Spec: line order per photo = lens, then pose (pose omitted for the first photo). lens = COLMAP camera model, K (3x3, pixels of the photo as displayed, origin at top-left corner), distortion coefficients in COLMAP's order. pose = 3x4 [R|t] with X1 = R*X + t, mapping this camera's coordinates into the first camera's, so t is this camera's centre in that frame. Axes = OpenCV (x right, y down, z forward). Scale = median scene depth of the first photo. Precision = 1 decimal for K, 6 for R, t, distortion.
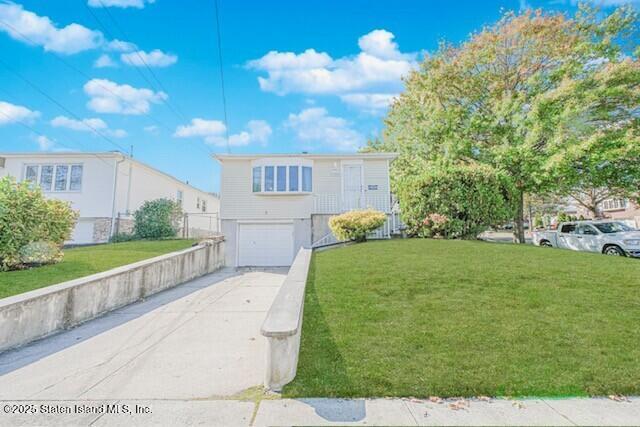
lens RADIAL K [[279.4, 0, 320.0], [0, 279.4, 213.5], [0, 0, 1]] dist [0.002694, 0.000173]
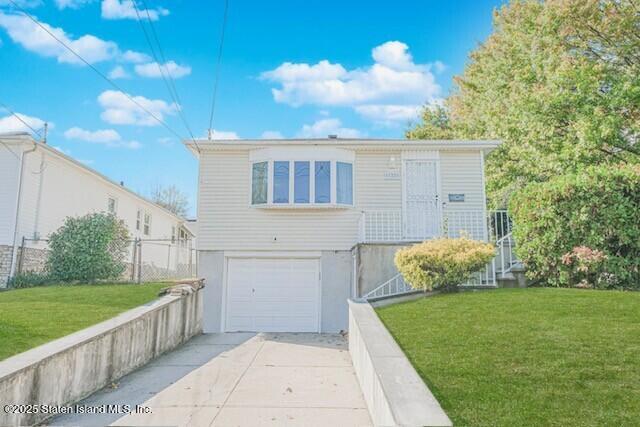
lens RADIAL K [[498.8, 0, 320.0], [0, 498.8, 213.5], [0, 0, 1]] dist [0.009727, 0.001150]
pose [[0.999921, 0.008893, -0.008921, -0.091626], [-0.009300, 0.998866, -0.046686, -0.009725], [0.008496, 0.046765, 0.998870, -0.052359]]
